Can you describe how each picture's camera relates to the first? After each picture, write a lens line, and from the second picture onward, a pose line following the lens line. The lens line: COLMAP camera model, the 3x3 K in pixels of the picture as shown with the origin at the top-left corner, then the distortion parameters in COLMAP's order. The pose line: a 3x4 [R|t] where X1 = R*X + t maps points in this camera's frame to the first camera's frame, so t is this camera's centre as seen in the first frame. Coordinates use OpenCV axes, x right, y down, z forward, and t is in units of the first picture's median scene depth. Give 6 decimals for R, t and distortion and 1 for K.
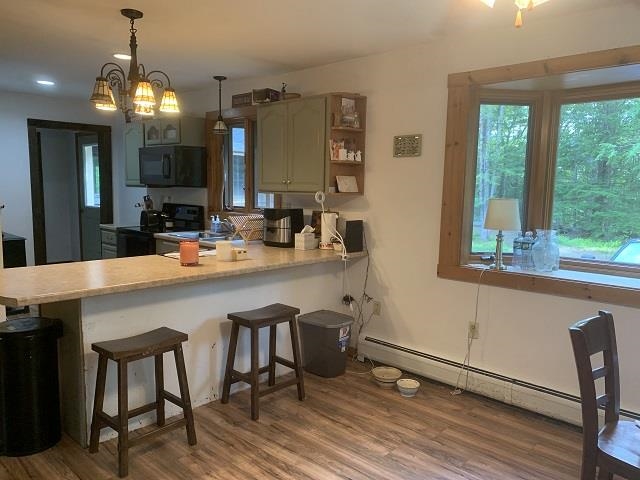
lens RADIAL K [[490.2, 0, 320.0], [0, 490.2, 240.0], [0, 0, 1]] dist [0.032045, -0.002717]
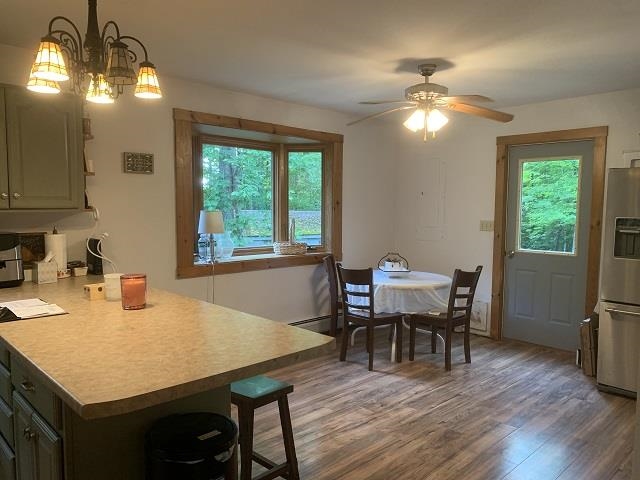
lens RADIAL K [[490.2, 0, 320.0], [0, 490.2, 240.0], [0, 0, 1]] dist [0.032045, -0.002717]
pose [[0.058191, -0.091204, 0.994131, -0.612625], [0.100184, 0.991324, 0.085082, -0.056449], [-0.993266, 0.094645, 0.066823, 0.396669]]
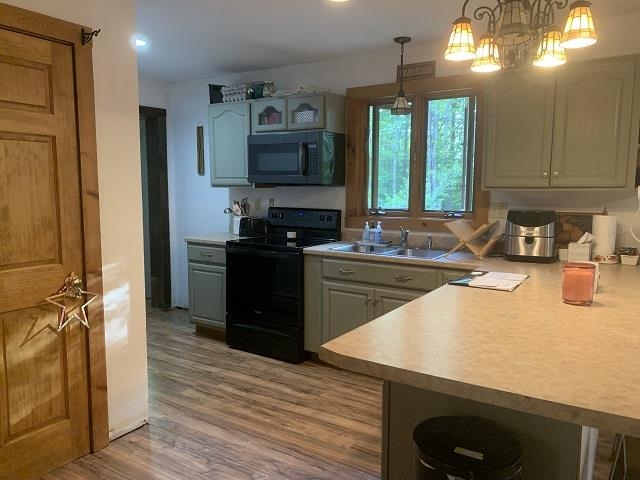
lens RADIAL K [[490.2, 0, 320.0], [0, 490.2, 240.0], [0, 0, 1]] dist [0.032045, -0.002717]
pose [[0.984020, -0.034639, 0.174659, -0.430645], [0.033806, 0.999398, 0.007744, -0.030140], [-0.174822, -0.001716, 0.984599, 0.254237]]
